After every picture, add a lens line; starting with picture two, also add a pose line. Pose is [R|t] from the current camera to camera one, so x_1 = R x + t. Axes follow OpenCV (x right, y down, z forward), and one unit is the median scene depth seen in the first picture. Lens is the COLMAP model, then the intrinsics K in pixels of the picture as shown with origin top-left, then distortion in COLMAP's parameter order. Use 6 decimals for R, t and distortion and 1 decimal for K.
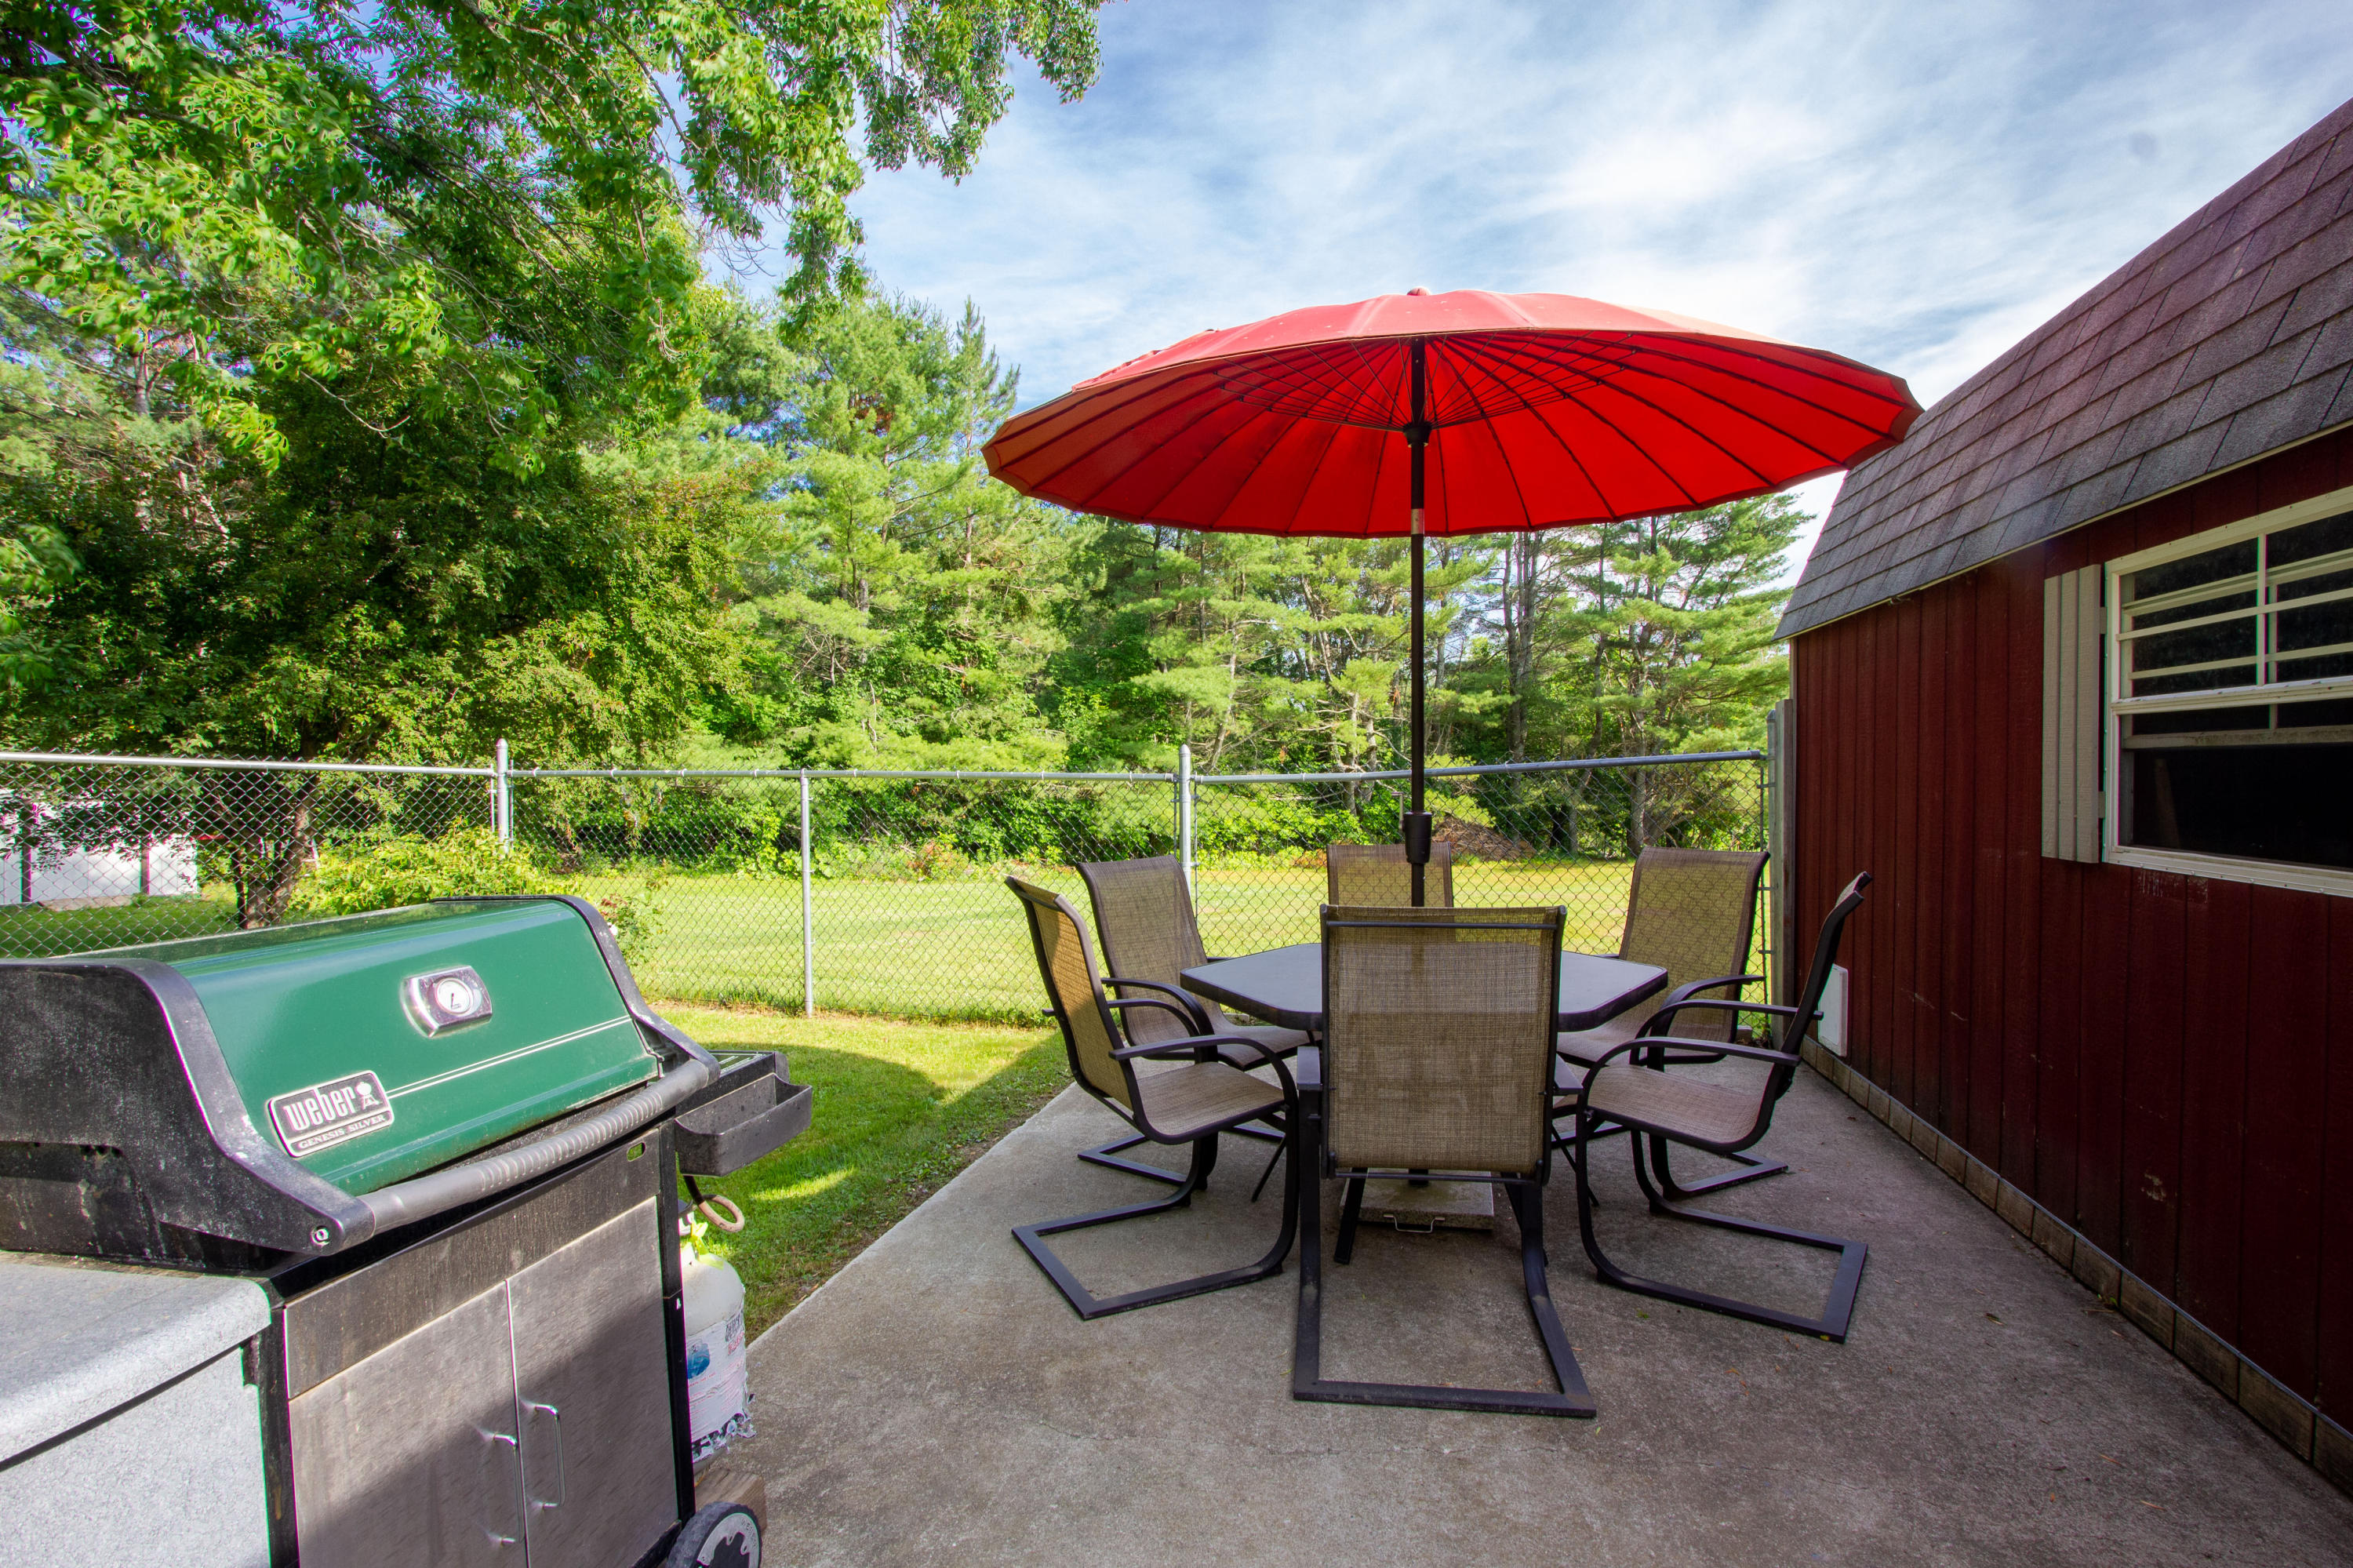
lens RADIAL K [[1100.9, 0, 1169.2], [0, 1100.9, 784.5], [0, 0, 1]] dist [-0.006853, -0.000568]
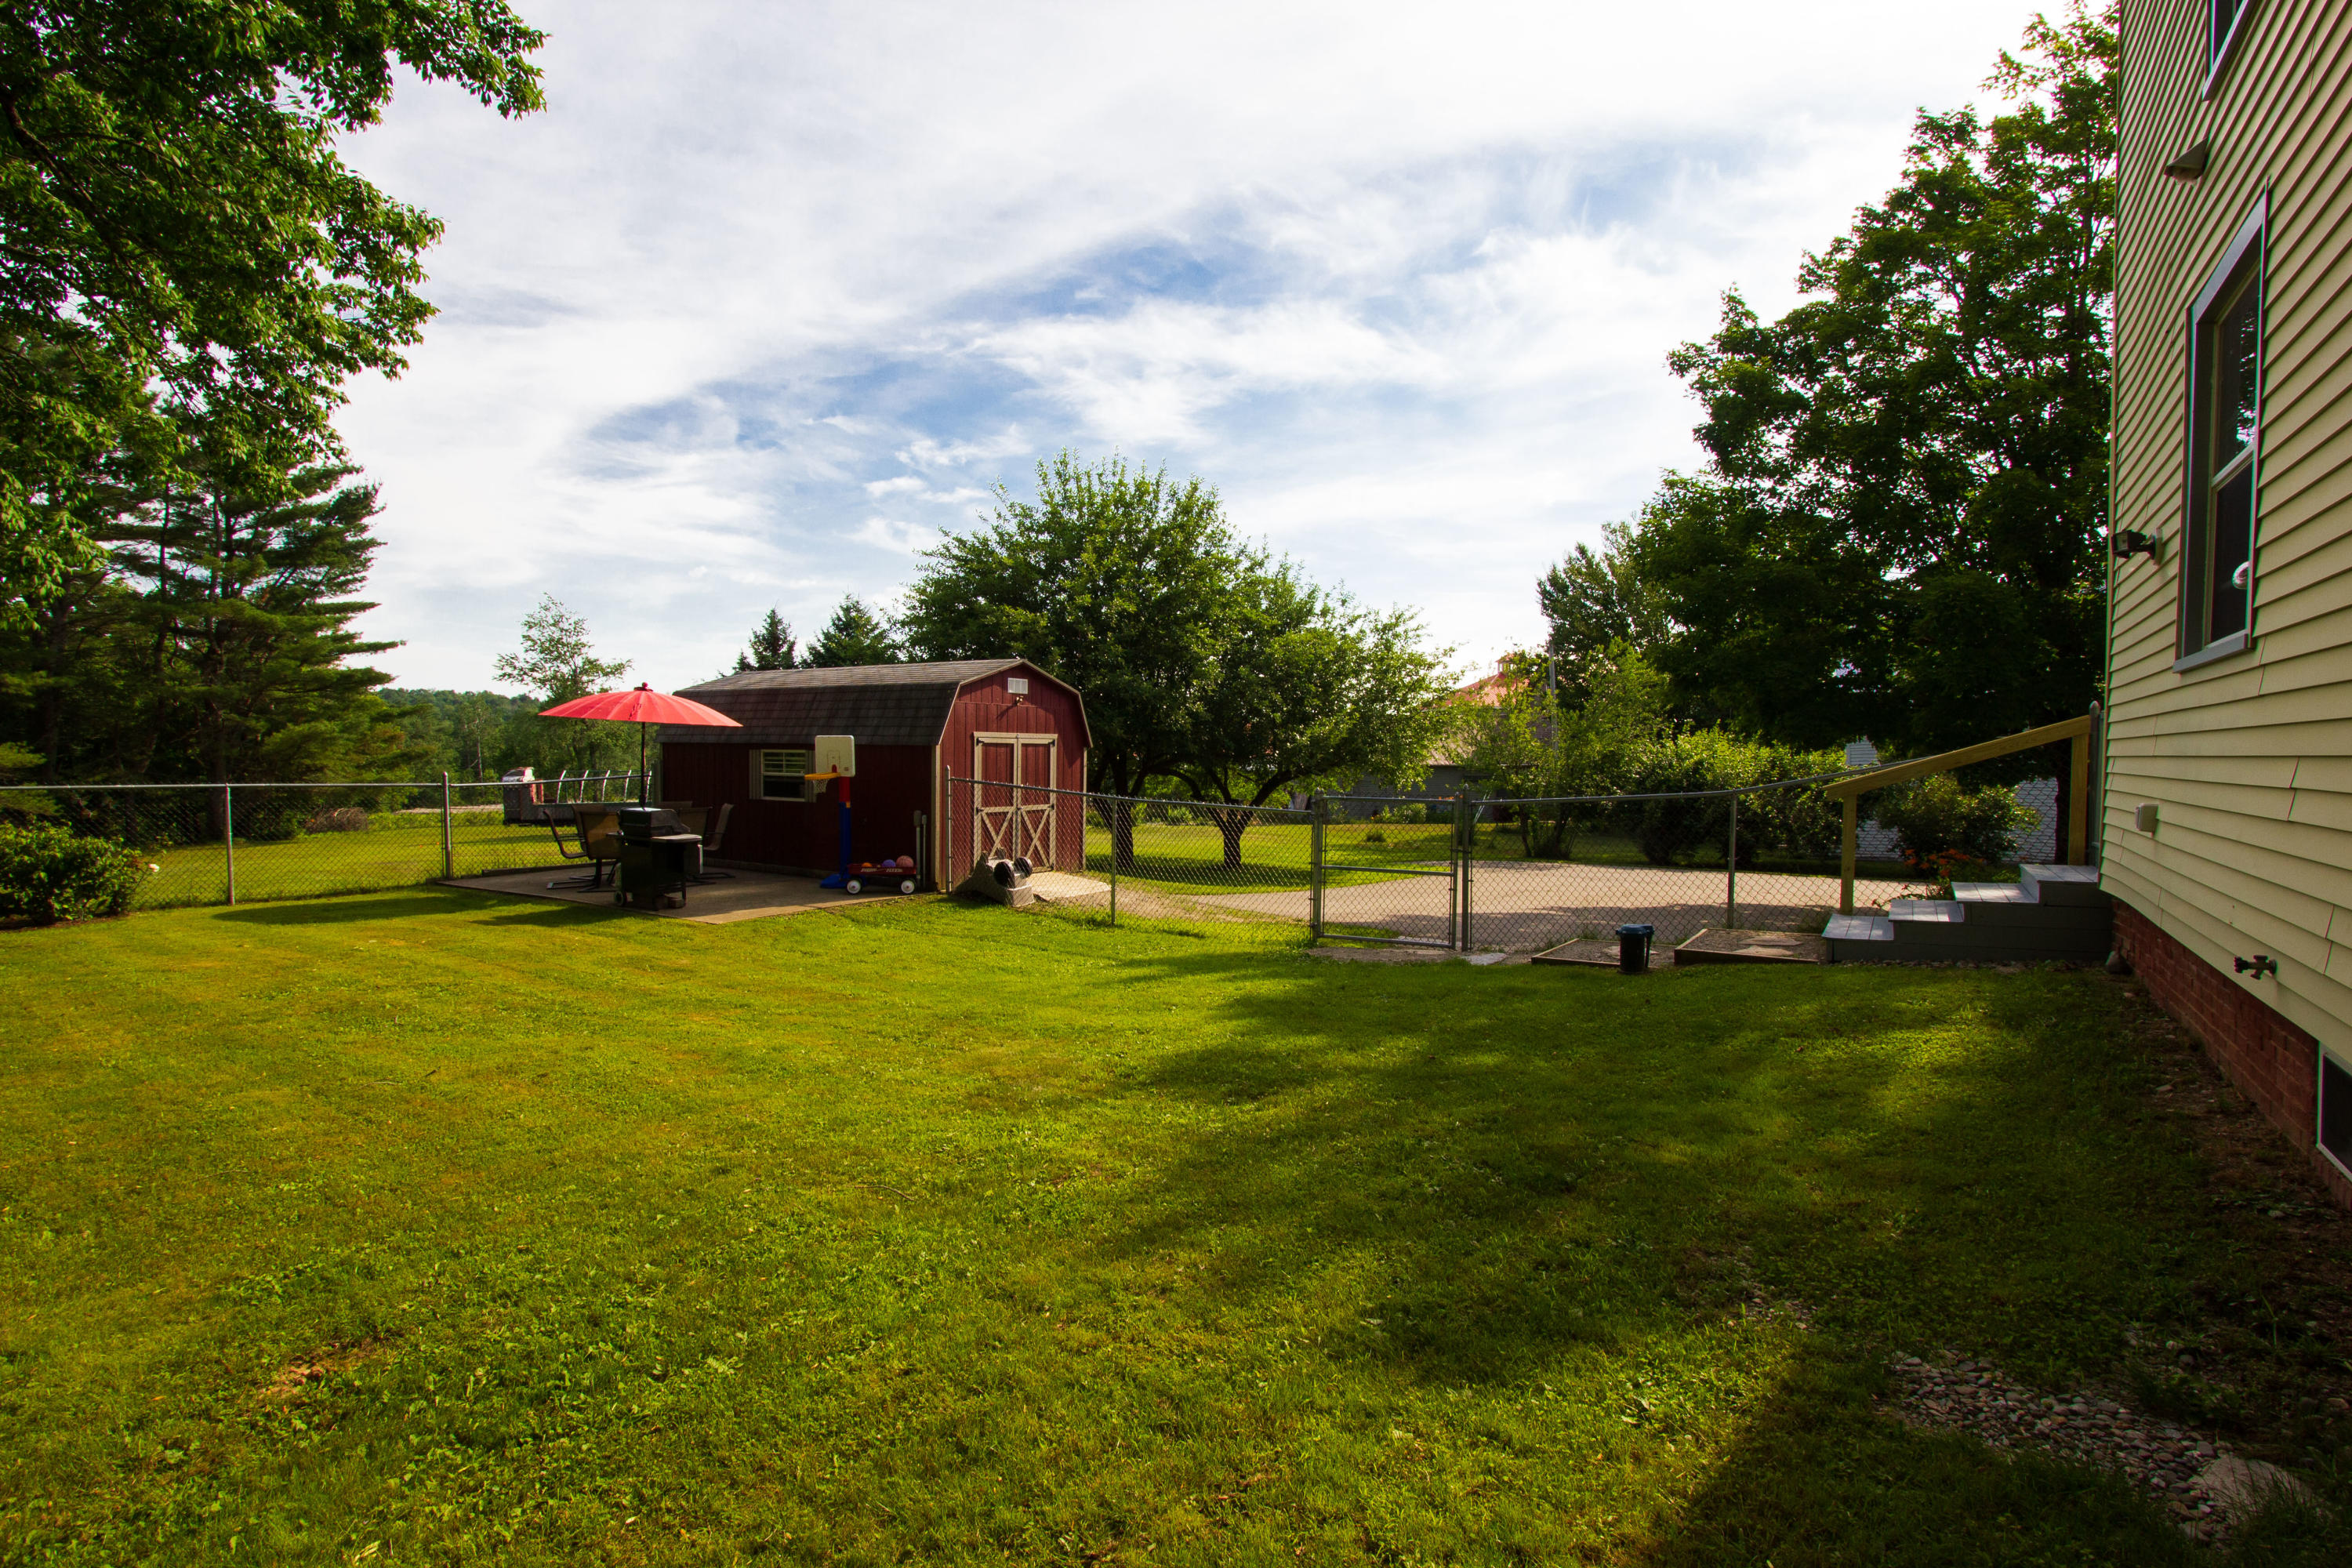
lens RADIAL K [[1100.4, 0, 1175.6], [0, 1100.4, 797.3], [0, 0, 1]] dist [-0.006853, -0.000568]
pose [[0.338821, -0.031533, 0.940322, -0.318714], [0.004343, 0.999480, 0.031953, -0.005153], [-0.940841, -0.006743, 0.338782, -0.271962]]
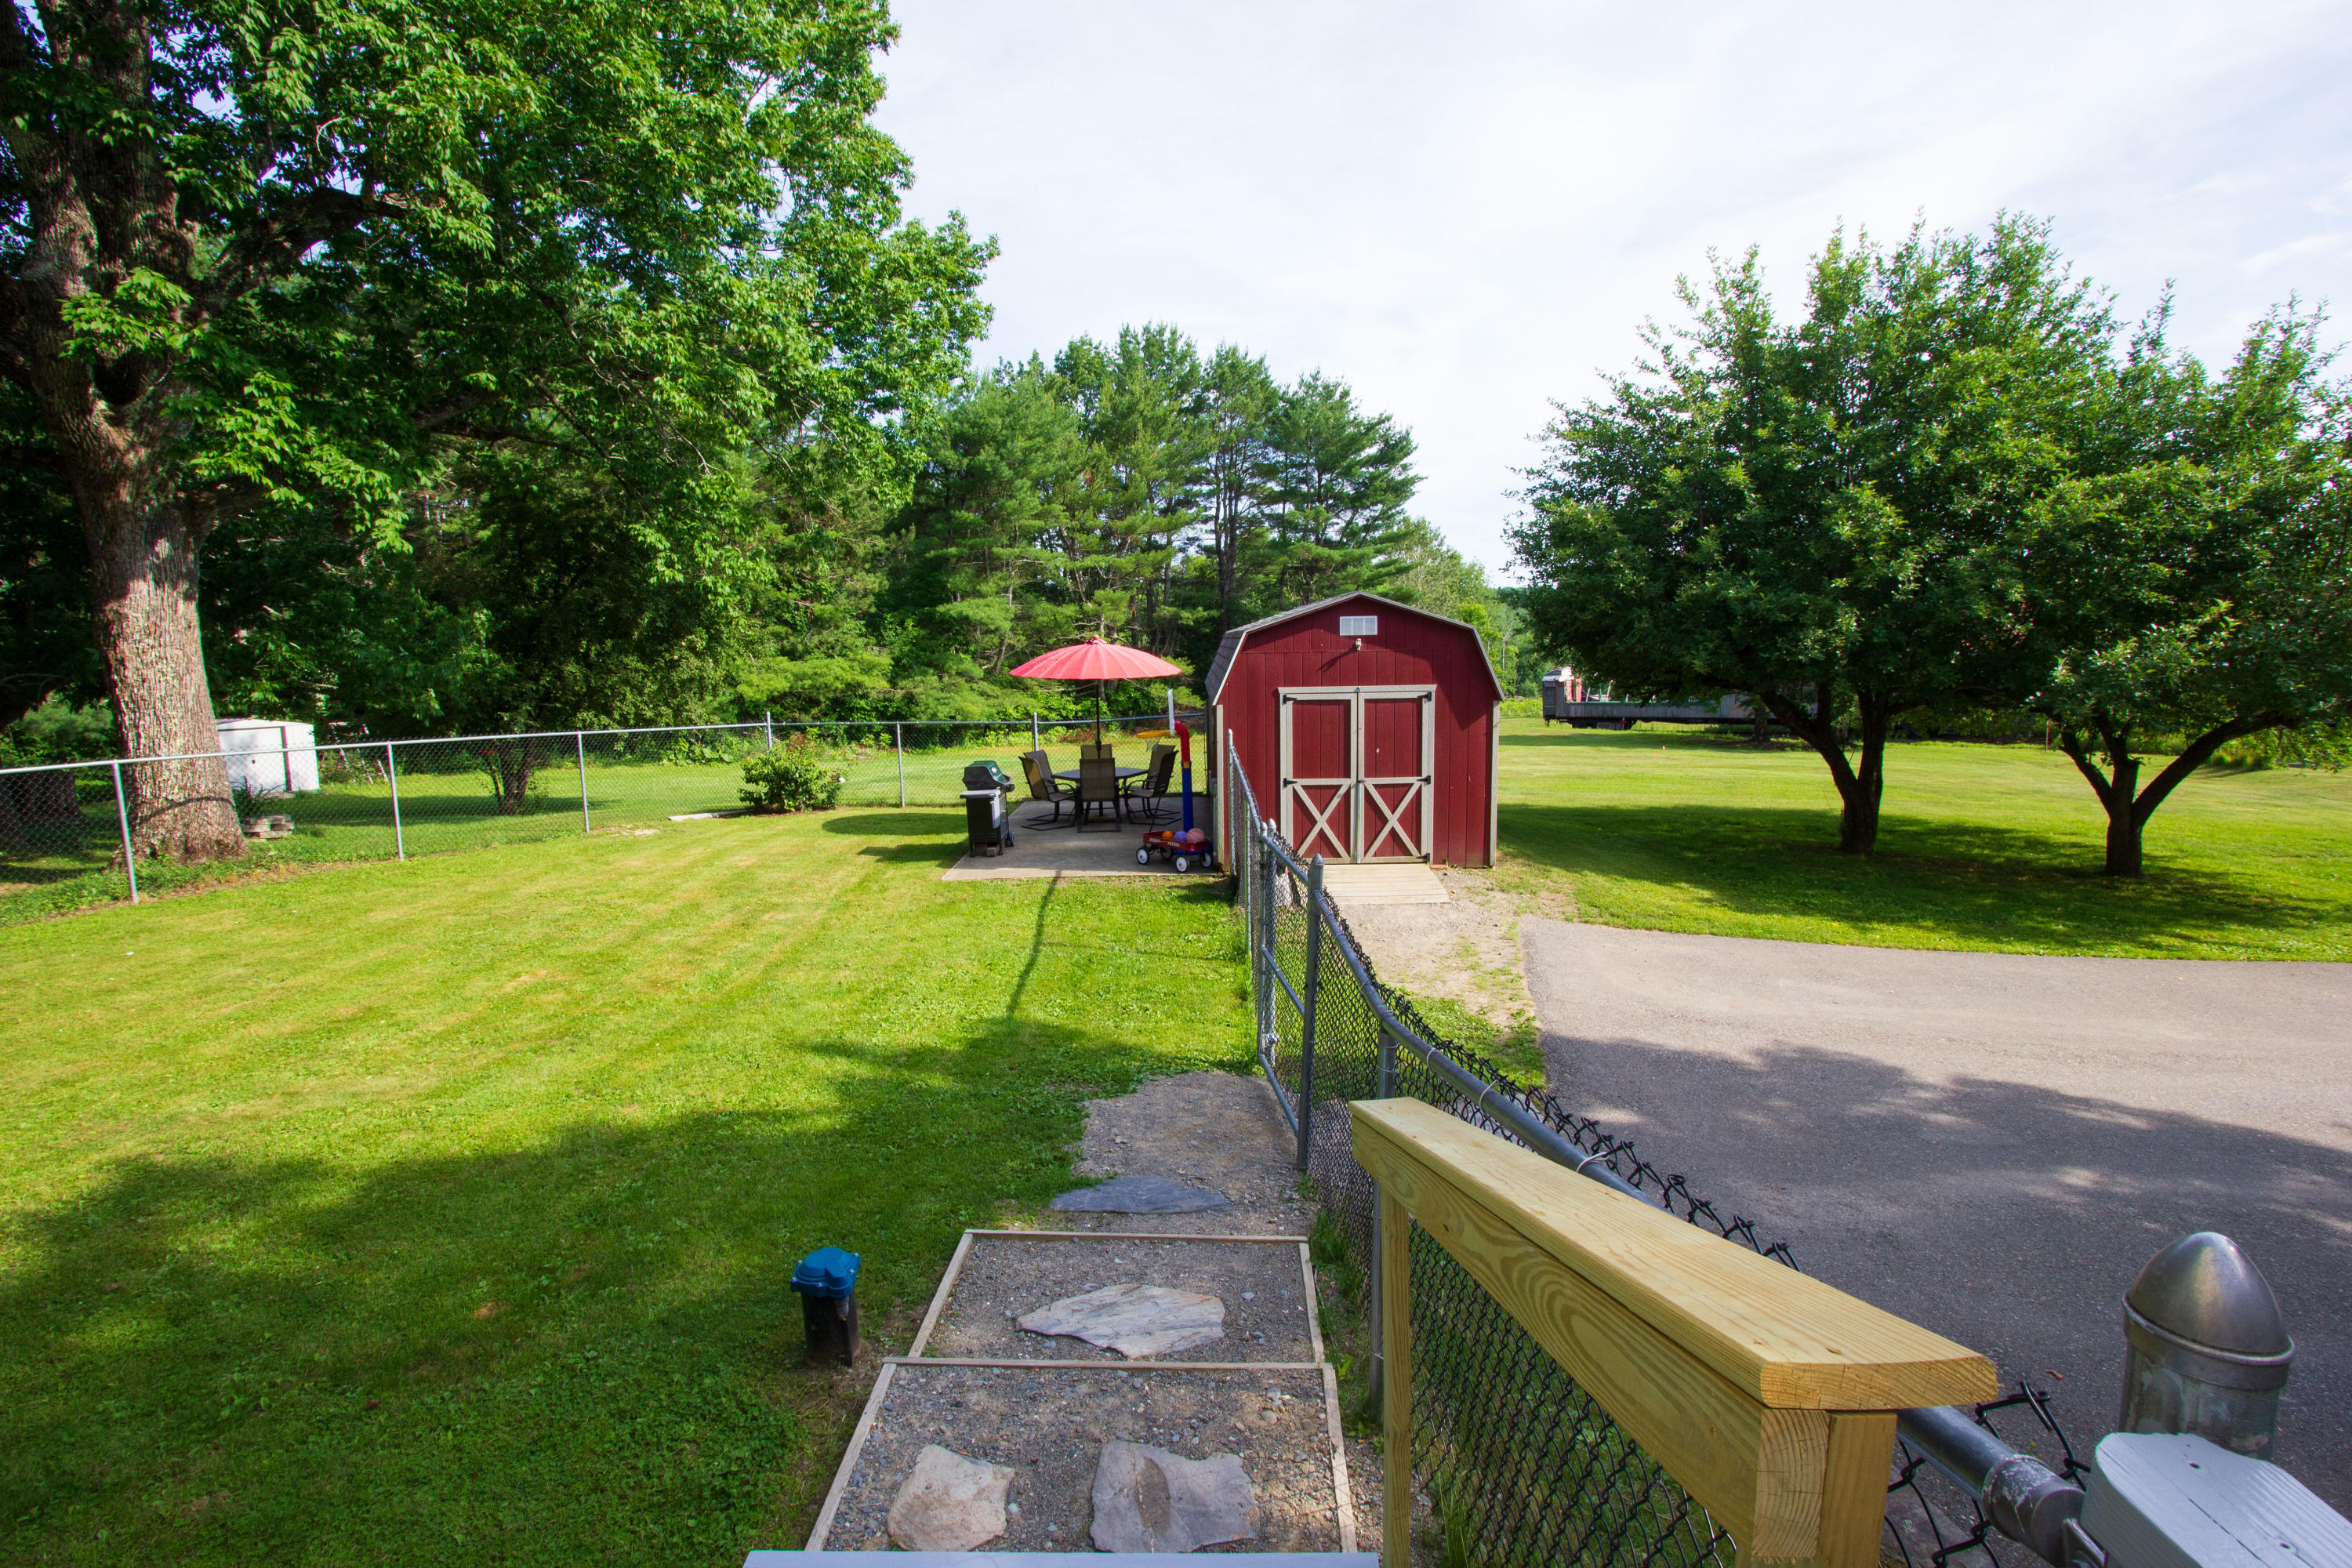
lens RADIAL K [[1100.4, 0, 1193.8], [0, 1100.4, 768.1], [0, 0, 1]] dist [-0.006853, -0.000568]
pose [[0.970995, -0.041524, 0.235465, -0.053057], [0.018716, 0.994982, 0.098285, -0.026786], [-0.238365, -0.091027, 0.966900, -0.391865]]
